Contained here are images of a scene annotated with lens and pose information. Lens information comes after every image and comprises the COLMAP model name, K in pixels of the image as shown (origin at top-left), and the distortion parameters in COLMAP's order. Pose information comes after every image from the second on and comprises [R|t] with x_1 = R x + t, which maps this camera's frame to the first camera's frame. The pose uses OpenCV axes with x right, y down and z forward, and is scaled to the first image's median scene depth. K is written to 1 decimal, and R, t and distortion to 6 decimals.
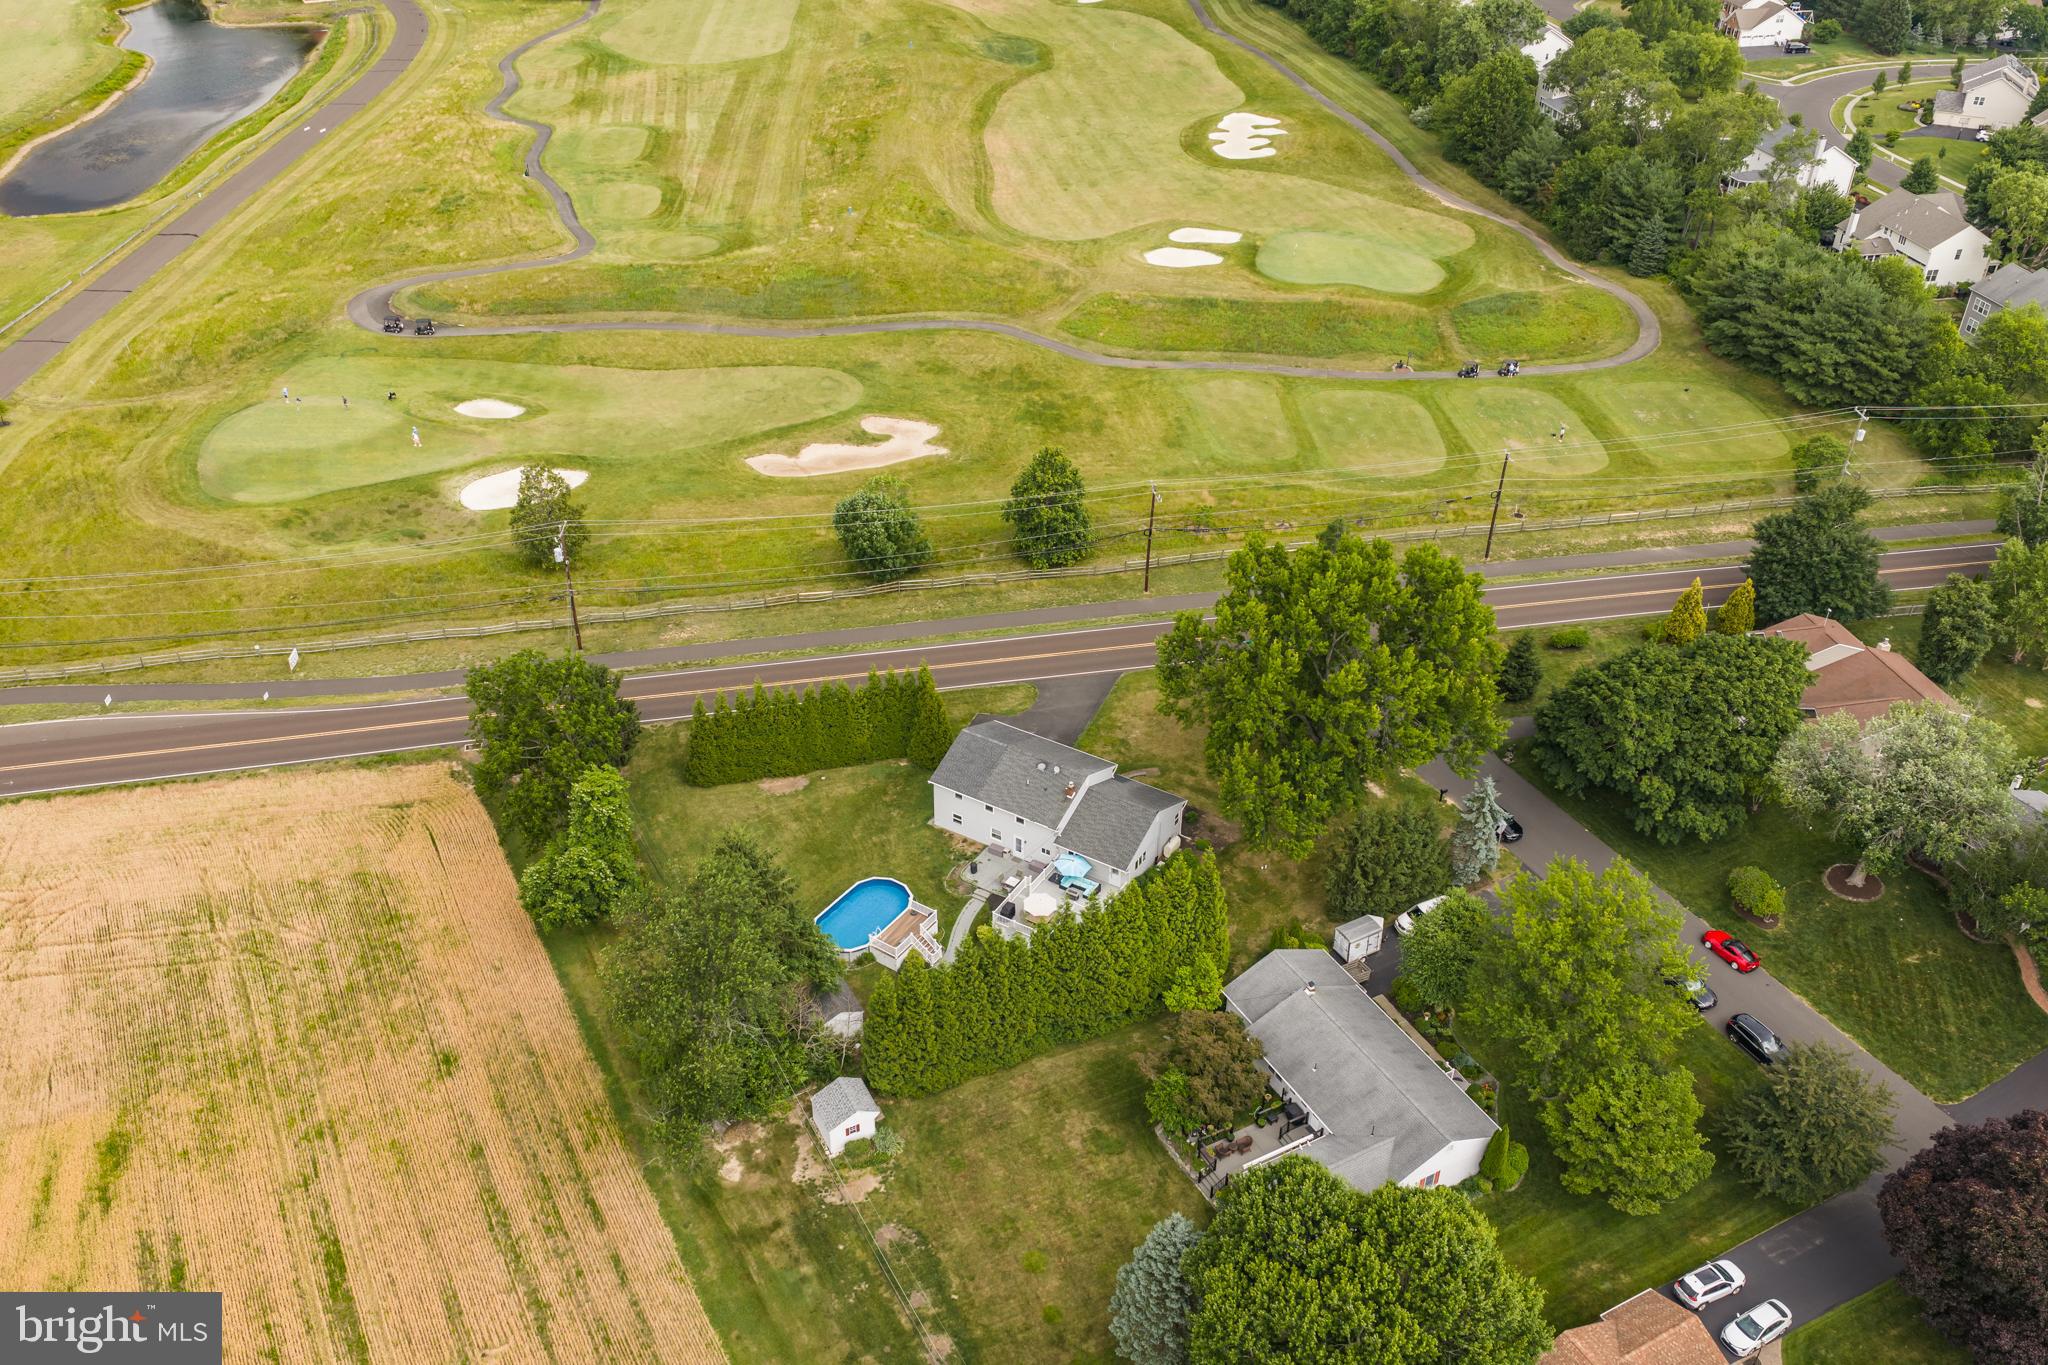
lens RADIAL K [[1688.7, 0, 1024.0], [0, 1688.7, 682.5], [0, 0, 1]] dist [0.011411, -0.004451]
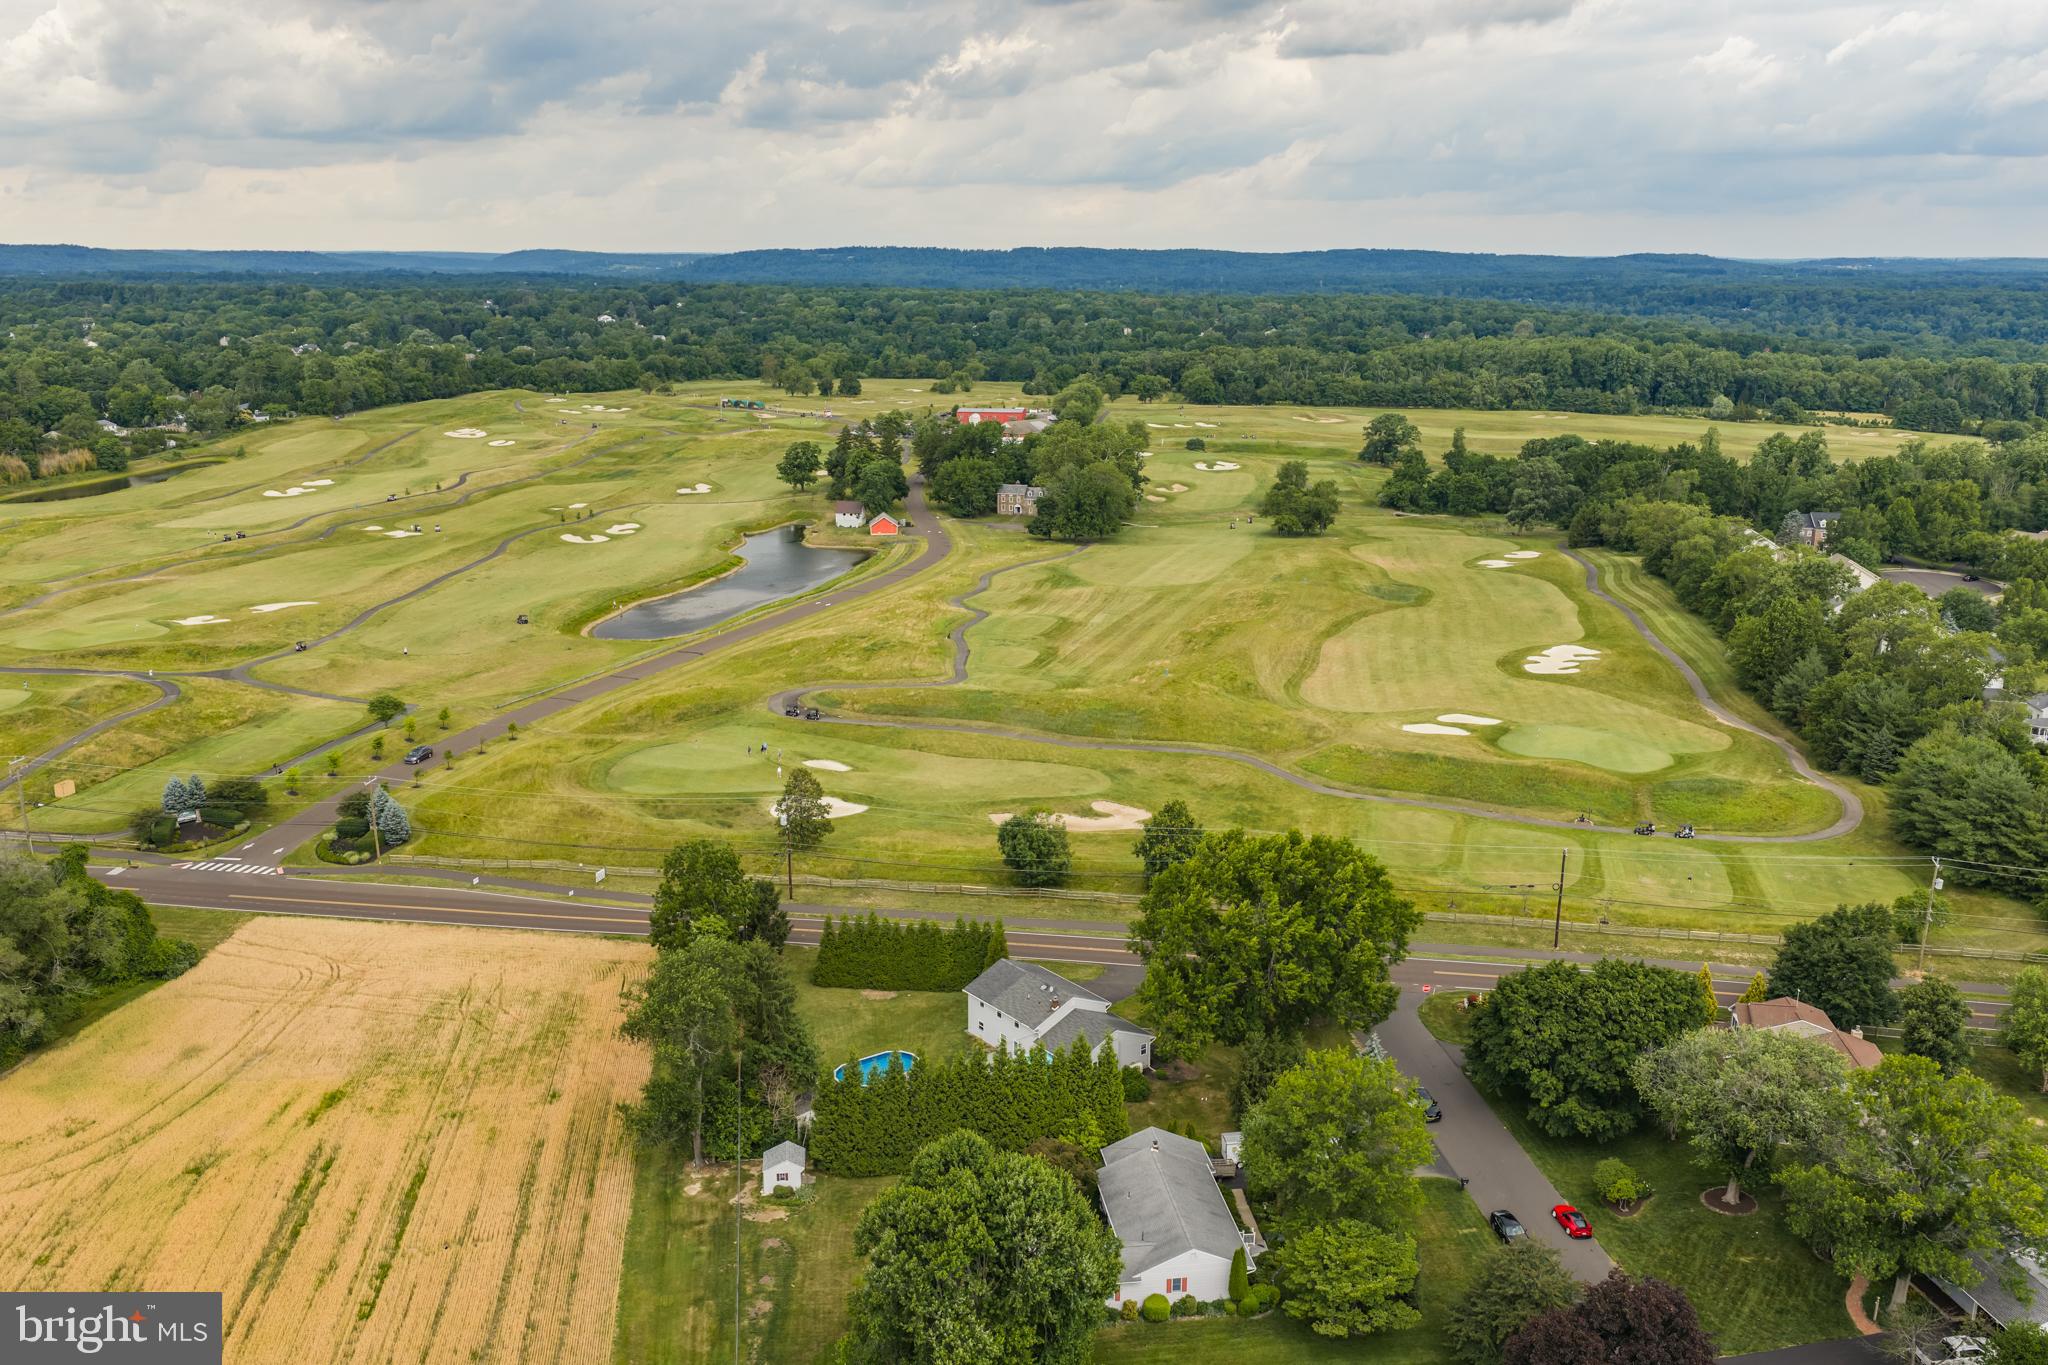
lens RADIAL K [[1688.7, 0, 1024.0], [0, 1688.7, 682.5], [0, 0, 1]] dist [0.011411, -0.004451]
pose [[0.934949, 0.080494, -0.345530, 0.386058], [-0.193326, 0.932214, -0.305943, 0.210663], [0.297481, 0.352841, 0.887135, -0.192442]]
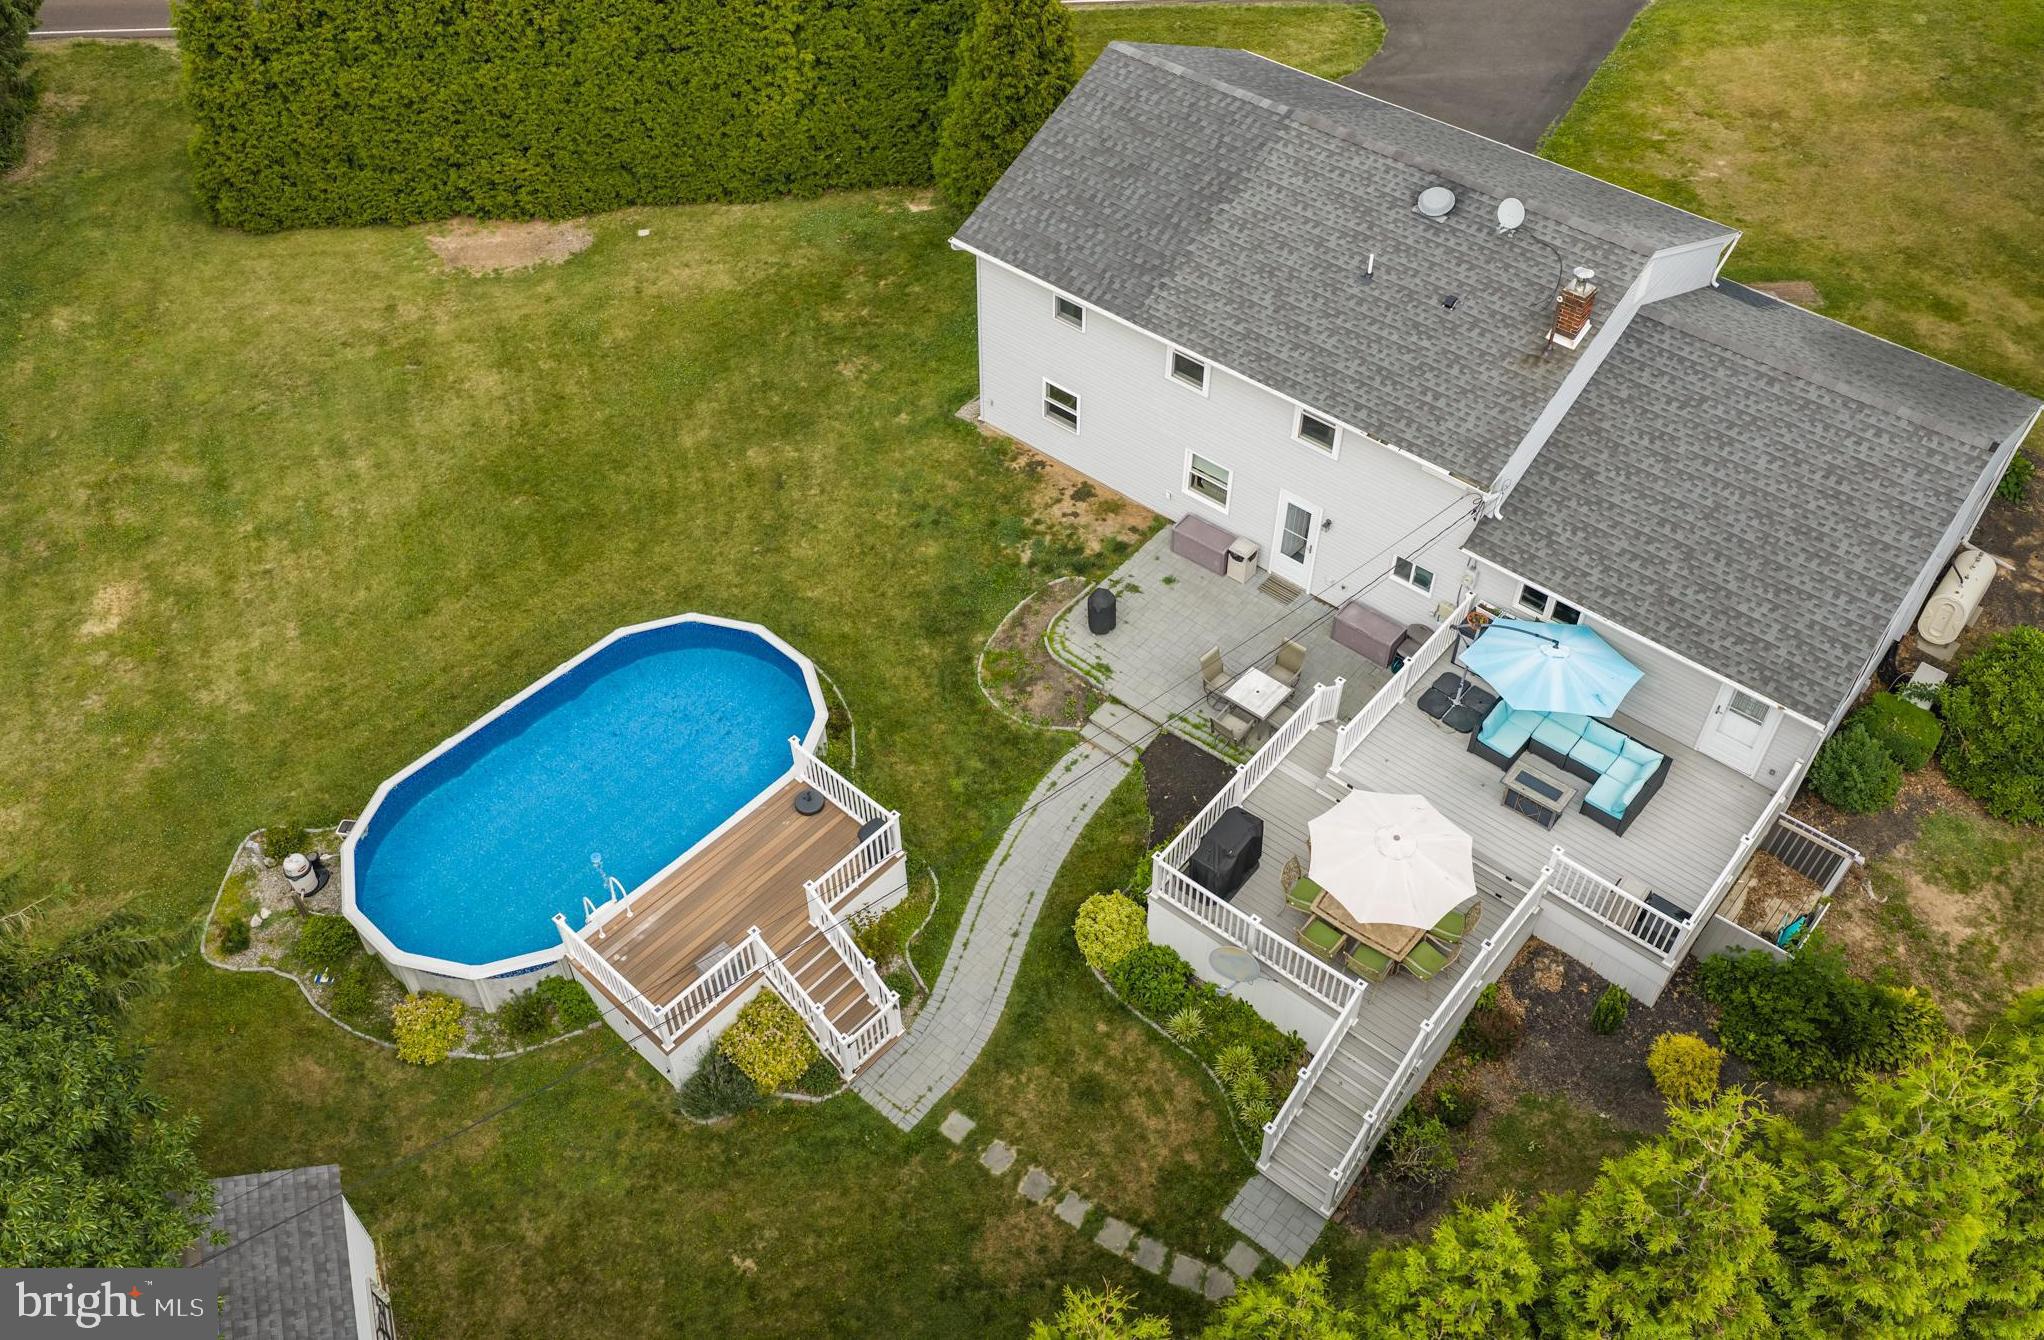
lens RADIAL K [[1697.0, 0, 1022.0], [0, 1697.0, 670.0], [0, 0, 1]] dist [0.006144, 0.002068]
pose [[0.988623, 0.099353, -0.112934, -0.011823], [-0.071666, 0.971236, 0.227079, 0.058721], [0.132247, -0.216402, 0.967306, 0.704966]]
